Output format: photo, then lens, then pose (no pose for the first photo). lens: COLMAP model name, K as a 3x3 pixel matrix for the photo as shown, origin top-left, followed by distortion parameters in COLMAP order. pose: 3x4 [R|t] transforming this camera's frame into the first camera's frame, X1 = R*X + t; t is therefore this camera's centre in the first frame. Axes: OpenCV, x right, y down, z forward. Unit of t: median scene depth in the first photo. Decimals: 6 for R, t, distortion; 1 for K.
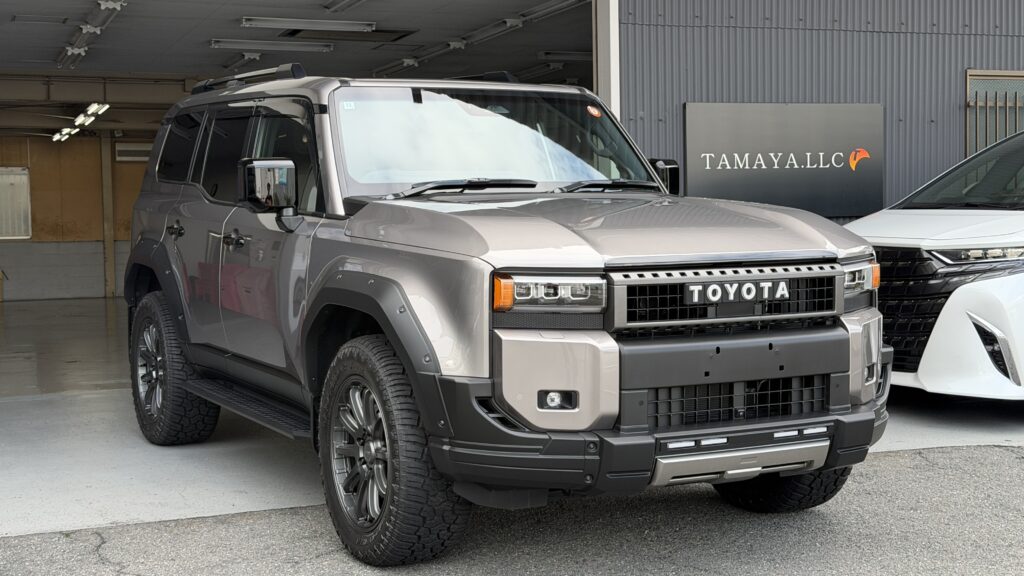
lens RADIAL K [[1576.6, 0, 511.2], [0, 1576.6, 296.7], [0, 0, 1]] dist [0.164137, 0.000000]
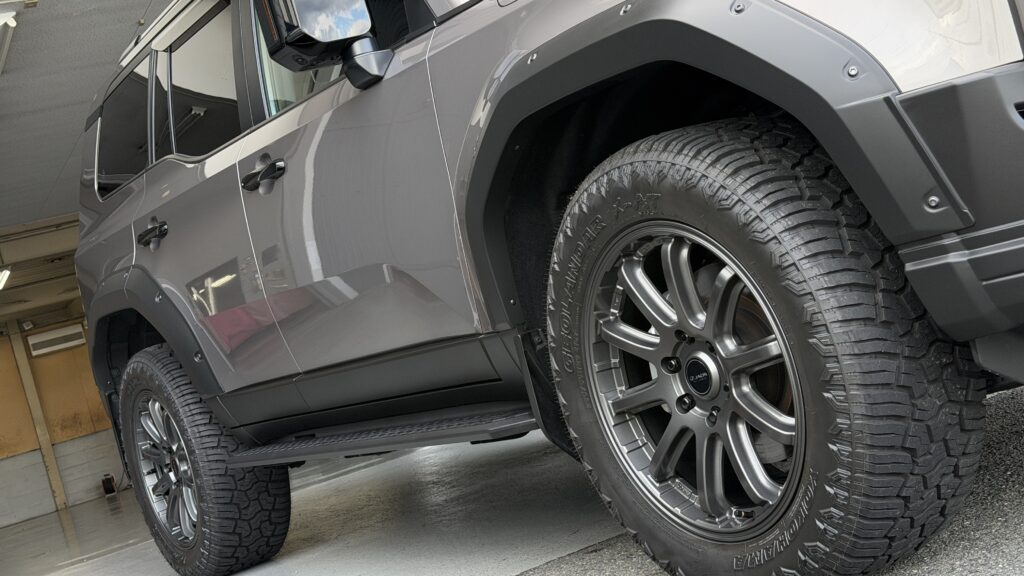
lens RADIAL K [[1576.6, 0, 512.2], [0, 1576.6, 284.4], [0, 0, 1]] dist [0.164137, 0.000000]
pose [[0.963455, -0.261289, 0.059010, -0.116808], [0.265627, 0.960365, -0.084504, 0.068486], [-0.034591, 0.097091, 0.994674, 0.371756]]
